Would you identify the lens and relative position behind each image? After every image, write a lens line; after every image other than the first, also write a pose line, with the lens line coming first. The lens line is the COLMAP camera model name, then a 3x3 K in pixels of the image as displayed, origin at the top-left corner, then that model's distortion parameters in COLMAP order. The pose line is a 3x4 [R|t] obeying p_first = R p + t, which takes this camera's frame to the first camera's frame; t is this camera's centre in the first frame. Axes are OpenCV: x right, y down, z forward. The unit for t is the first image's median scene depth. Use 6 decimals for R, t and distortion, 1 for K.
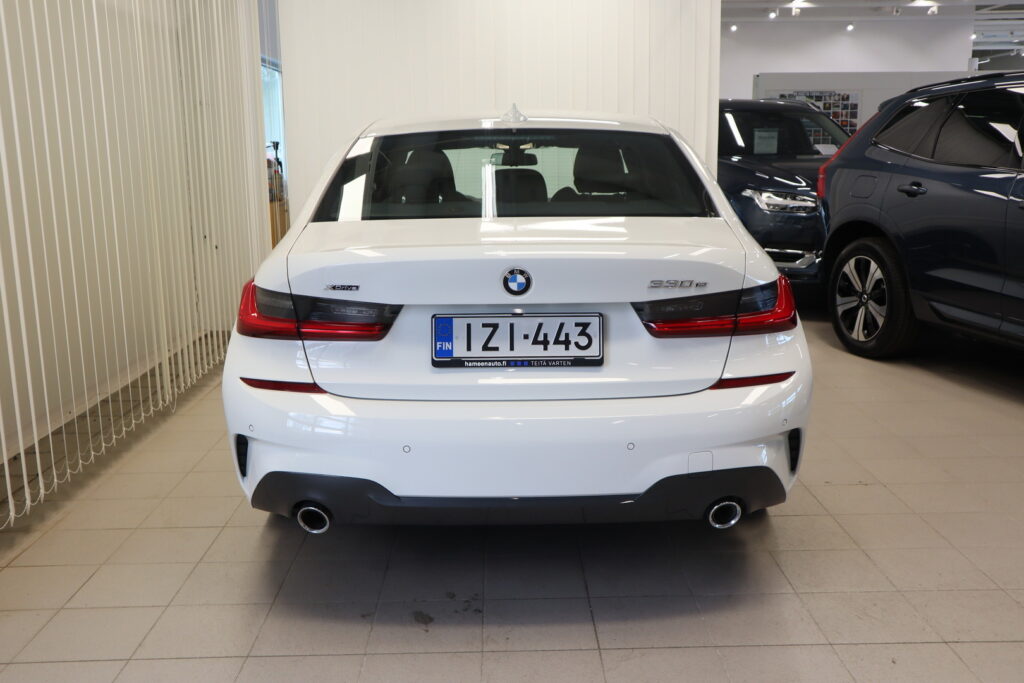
lens RADIAL K [[996.2, 0, 511.9], [0, 996.2, 339.3], [0, 0, 1]] dist [-0.039351, 0.000000]
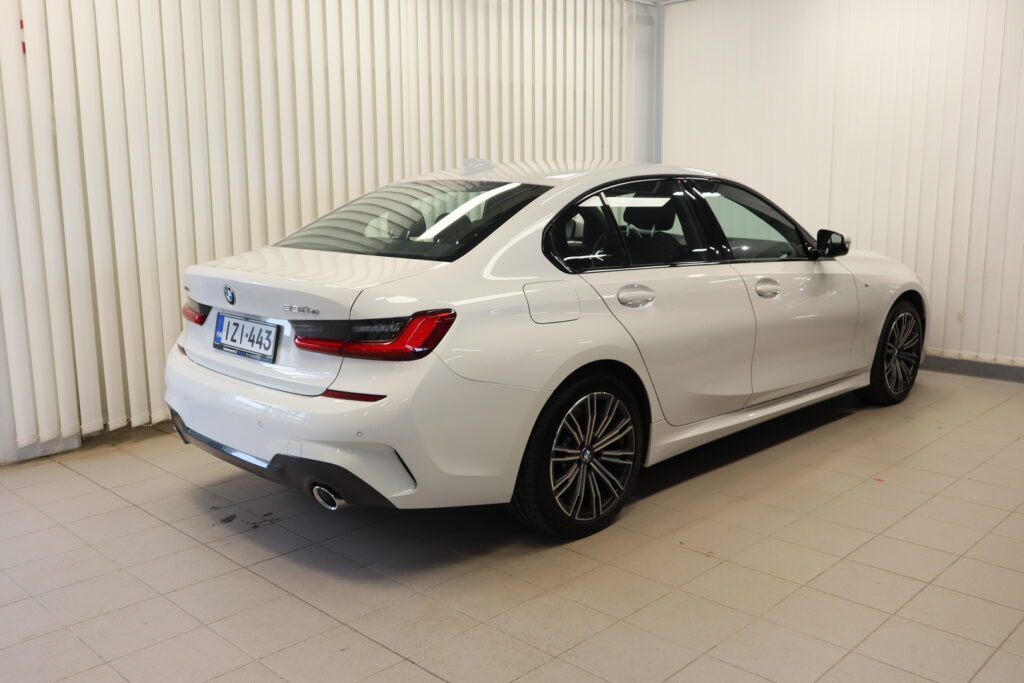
lens RADIAL K [[895.5, 0, 513.9], [0, 895.5, 342.3], [0, 0, 1]] dist [-0.011910, -0.003248]
pose [[0.709262, 0.133167, -0.692253, 1.161553], [-0.136205, 0.989379, 0.050772, -0.108780], [0.691661, 0.058278, 0.719867, 0.349341]]
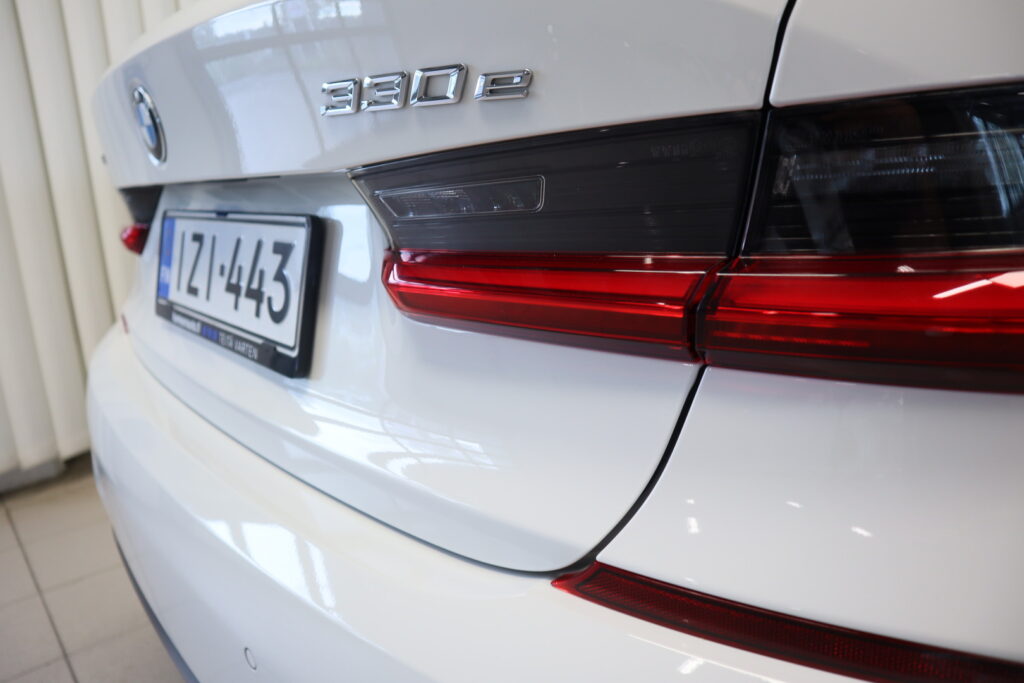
lens RADIAL K [[696.9, 0, 511.5], [0, 696.9, 344.3], [0, 0, 1]] dist [-0.083185, 0.025326]
pose [[0.665878, 0.165472, -0.727479, 0.299354], [-0.107652, 0.986200, 0.125784, -0.020628], [0.738253, -0.005442, 0.674502, 0.898541]]
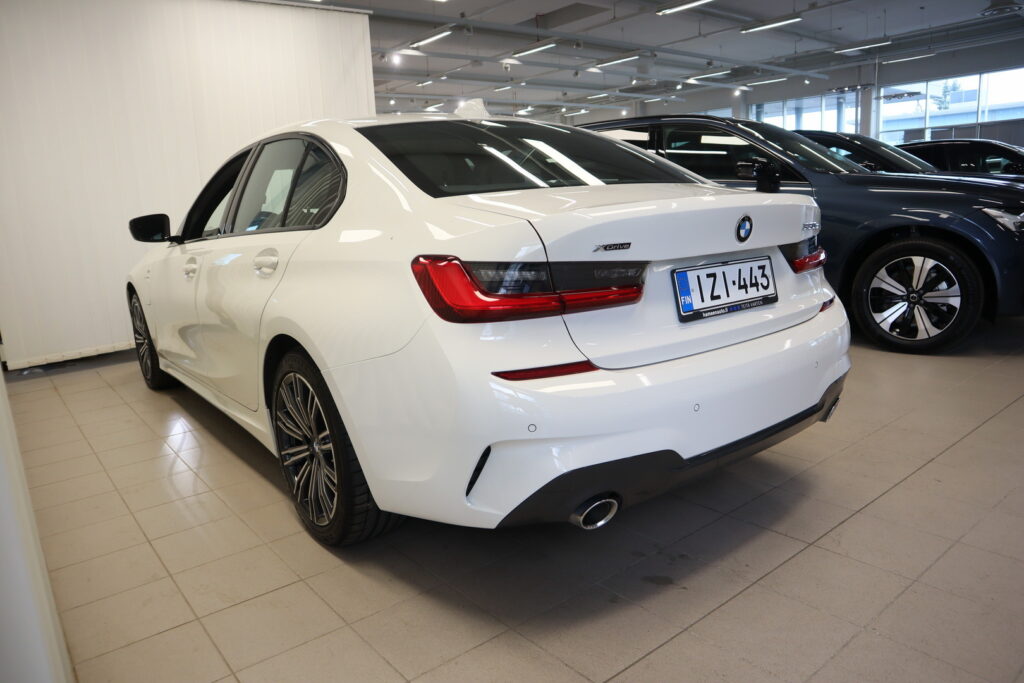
lens RADIAL K [[696.9, 0, 516.4], [0, 696.9, 346.6], [0, 0, 1]] dist [-0.083185, 0.025326]
pose [[0.782007, -0.153818, 0.603990, -0.623078], [0.158927, 0.986246, 0.045400, -0.005731], [-0.602666, 0.060487, 0.795698, 0.557056]]
